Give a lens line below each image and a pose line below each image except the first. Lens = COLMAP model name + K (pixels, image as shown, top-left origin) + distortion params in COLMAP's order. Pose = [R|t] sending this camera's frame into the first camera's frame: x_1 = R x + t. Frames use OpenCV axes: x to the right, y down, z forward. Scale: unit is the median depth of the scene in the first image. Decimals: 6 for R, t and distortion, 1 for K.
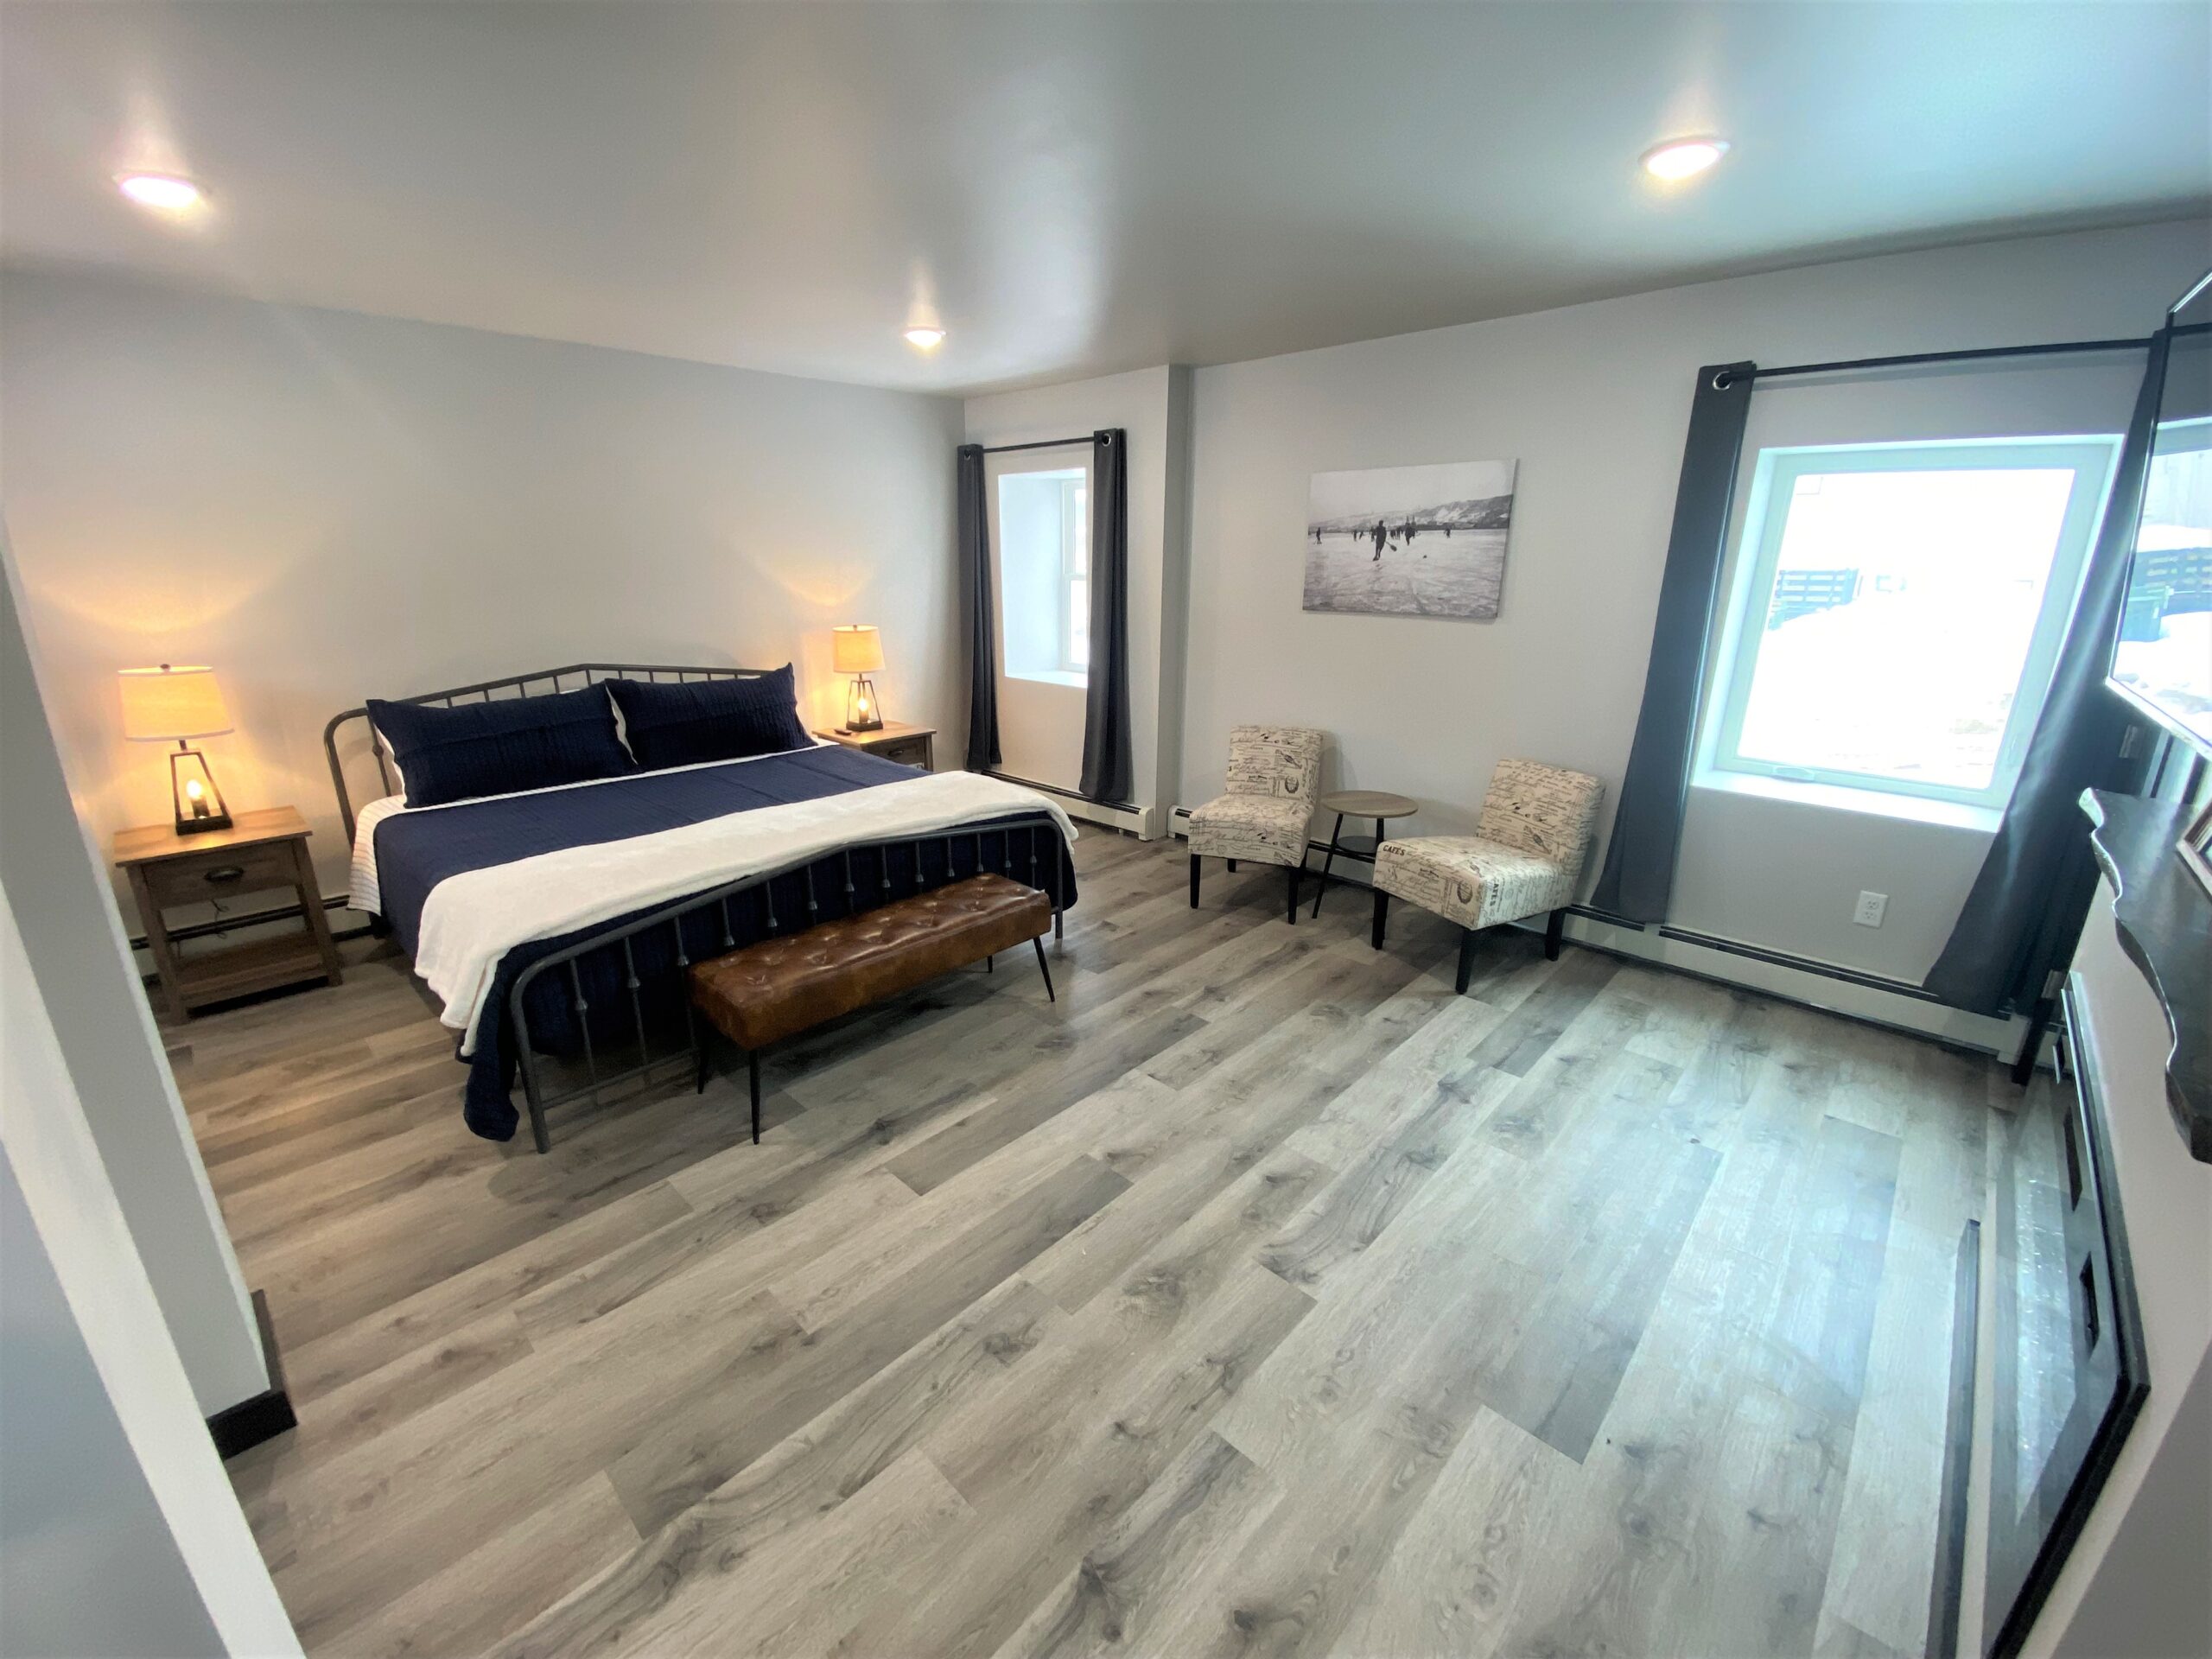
lens RADIAL K [[891.1, 0, 1104.5], [0, 891.1, 830.0], [0, 0, 1]] dist [0.032729, -0.027006]
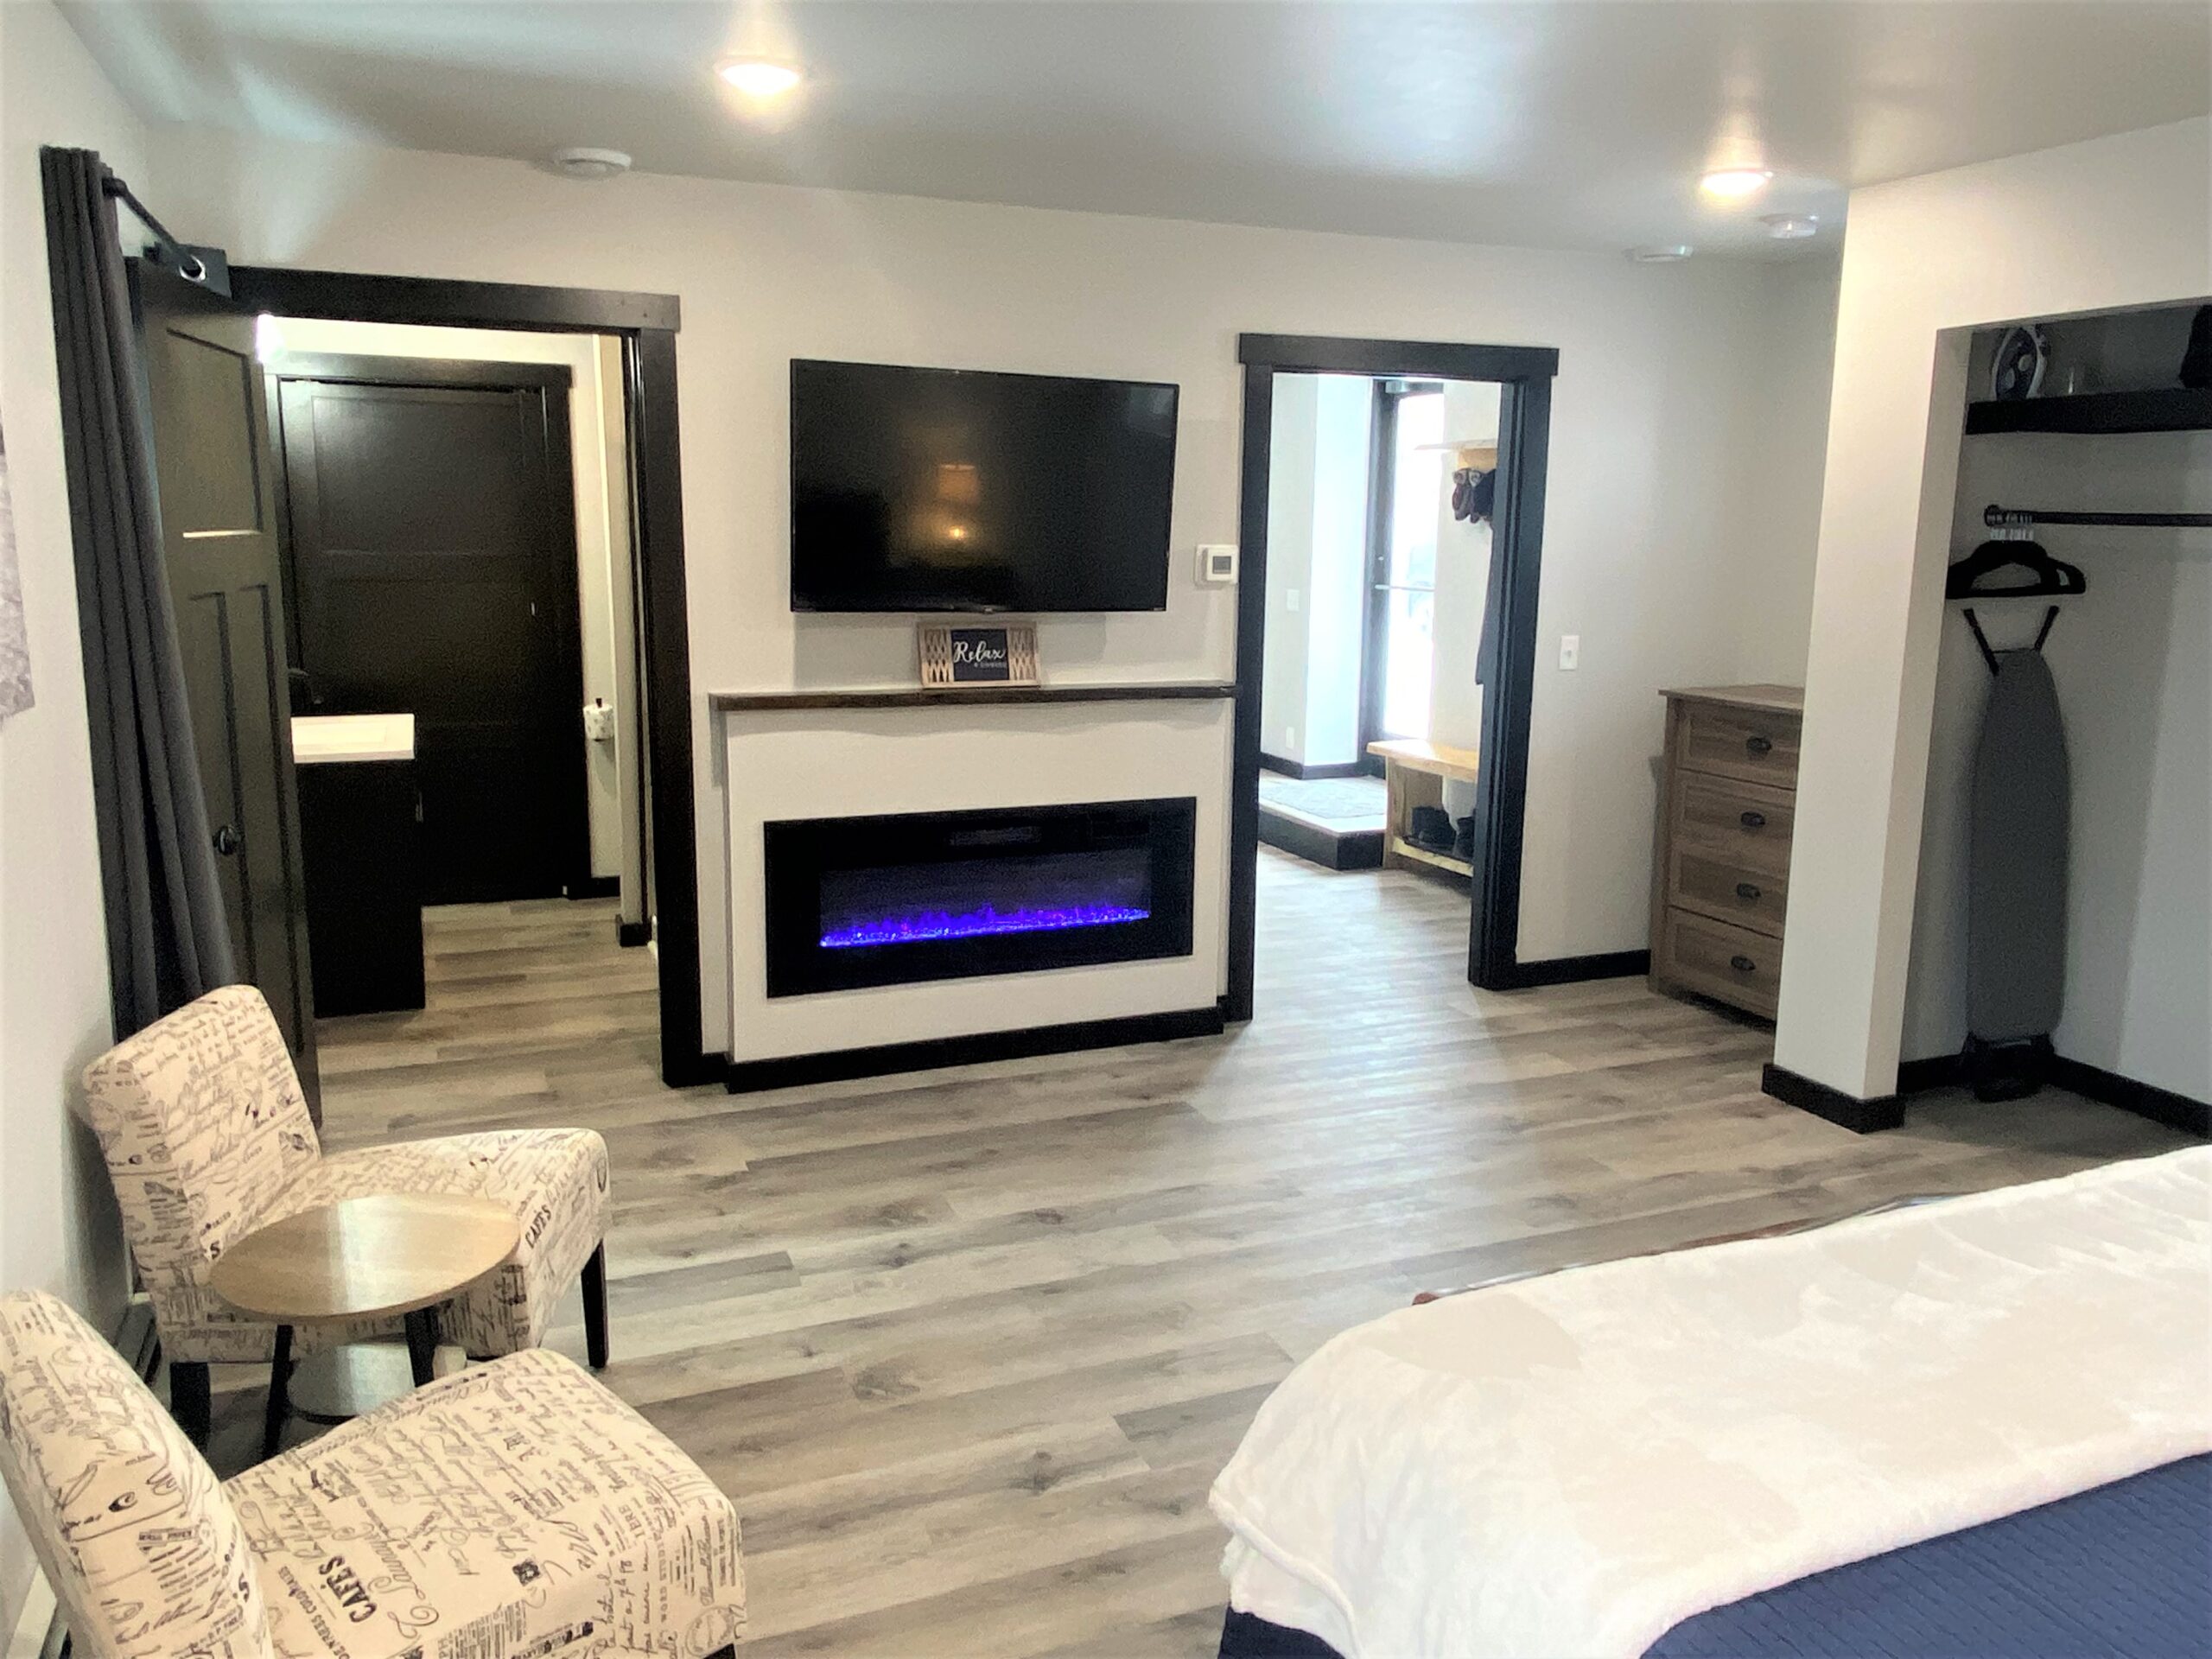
lens RADIAL K [[1618.2, 0, 1099.9], [0, 1618.2, 820.7], [0, 0, 1]] dist [0.139114, -0.116138]
pose [[-0.909872, -0.083981, 0.406301, -0.249837], [0.110393, 0.894992, 0.432206, -0.541995], [-0.399934, 0.438105, -0.805057, 1.734272]]
